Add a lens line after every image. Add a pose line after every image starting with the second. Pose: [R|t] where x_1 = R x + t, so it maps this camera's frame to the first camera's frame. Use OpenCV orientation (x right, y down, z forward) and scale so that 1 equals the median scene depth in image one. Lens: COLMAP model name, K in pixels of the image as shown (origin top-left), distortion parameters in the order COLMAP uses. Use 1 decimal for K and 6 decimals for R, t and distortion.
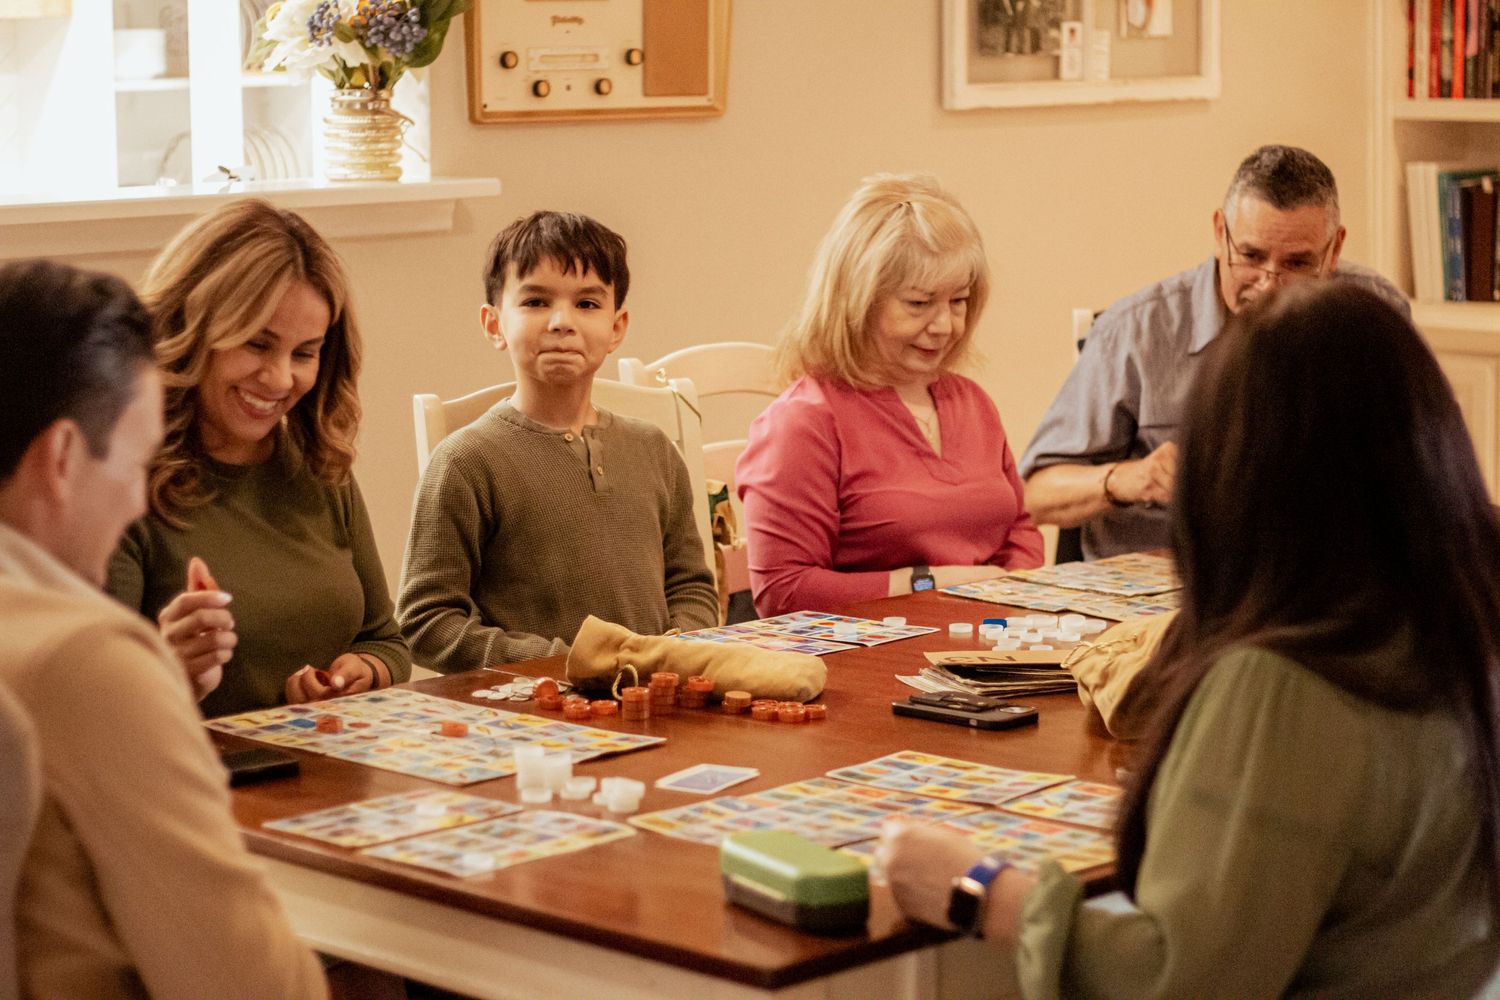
lens RADIAL K [[3505.8, 0, 750.0], [0, 3505.8, 500.0], [0, 0, 1]] dist [-0.068300, -0.358302]
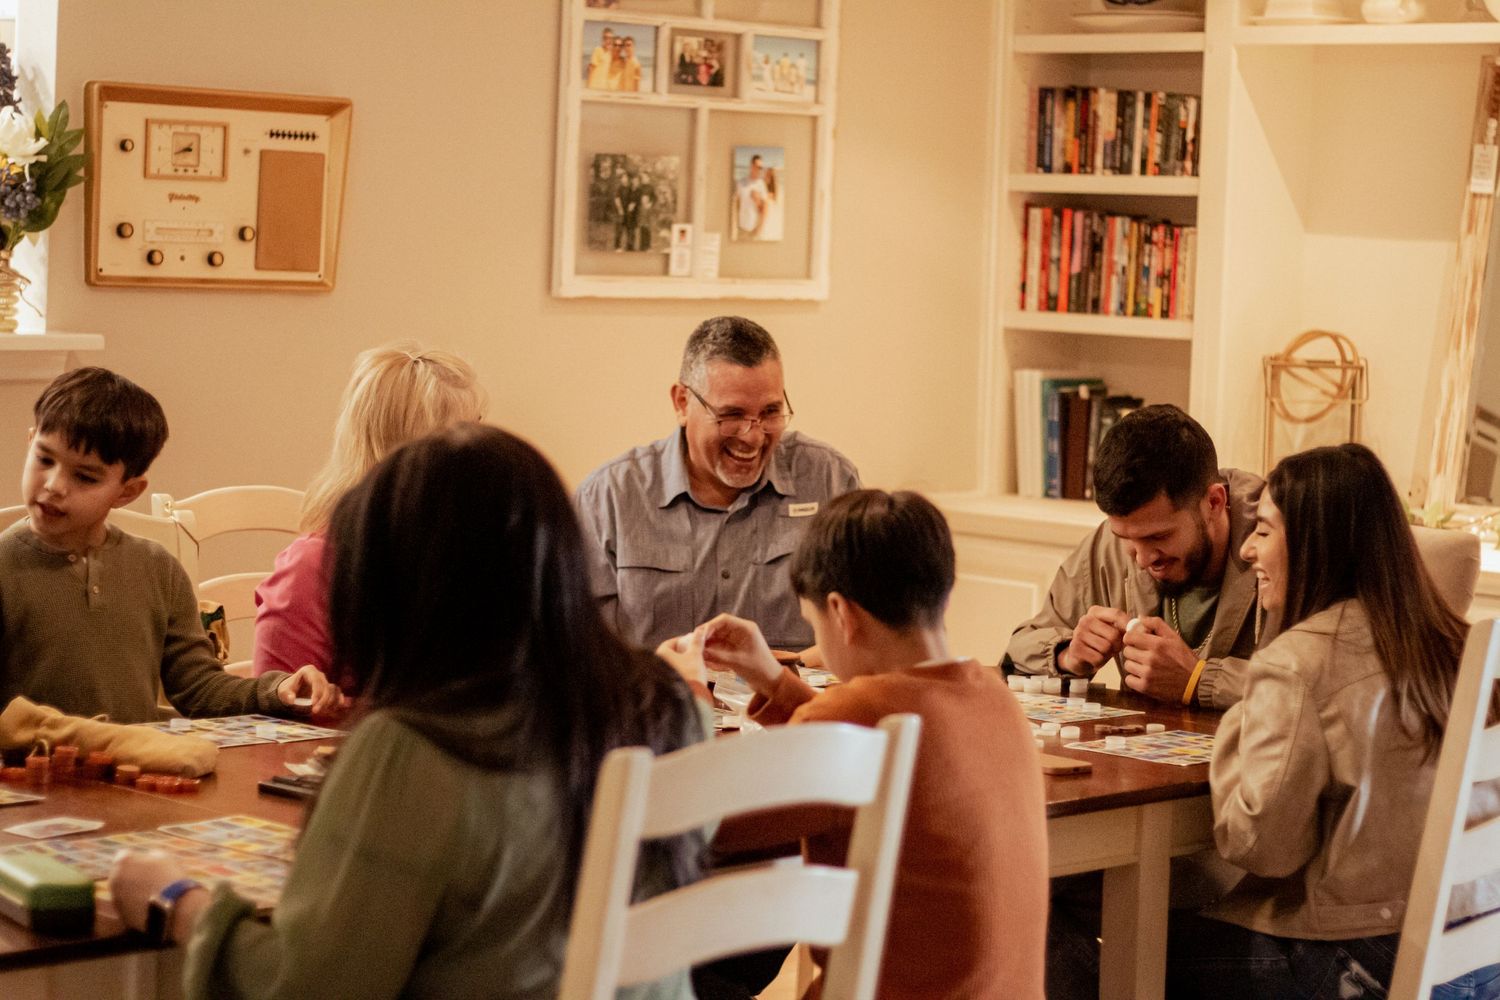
lens RADIAL K [[3505.8, 0, 750.0], [0, 3505.8, 500.0], [0, 0, 1]] dist [-0.068300, -0.358302]
pose [[0.998600, 0.048744, 0.020547, 0.109165], [-0.047465, 0.997145, -0.058721, 0.015610], [-0.023351, 0.057664, 0.998063, -0.108708]]
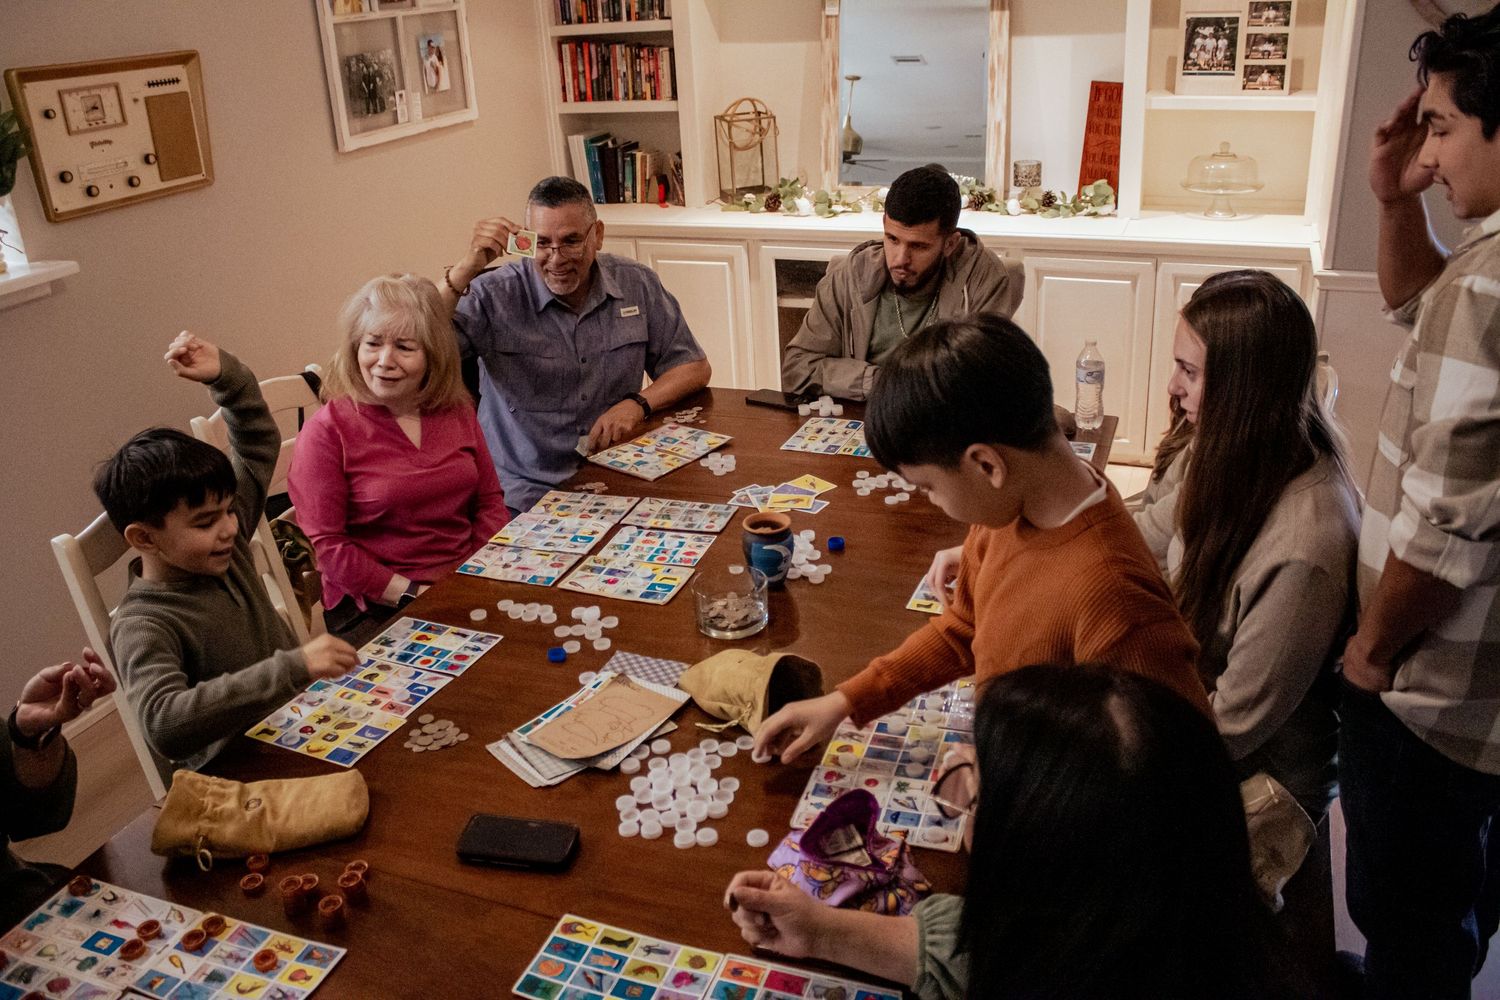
lens RADIAL K [[1240.6, 0, 750.0], [0, 1240.6, 500.0], [0, 0, 1]] dist [-0.180785, 0.150184]
pose [[0.912572, -0.196846, 0.358418, -0.008171], [0.097854, 0.956167, 0.275988, -0.101689], [-0.397035, -0.216786, 0.891834, 0.379332]]
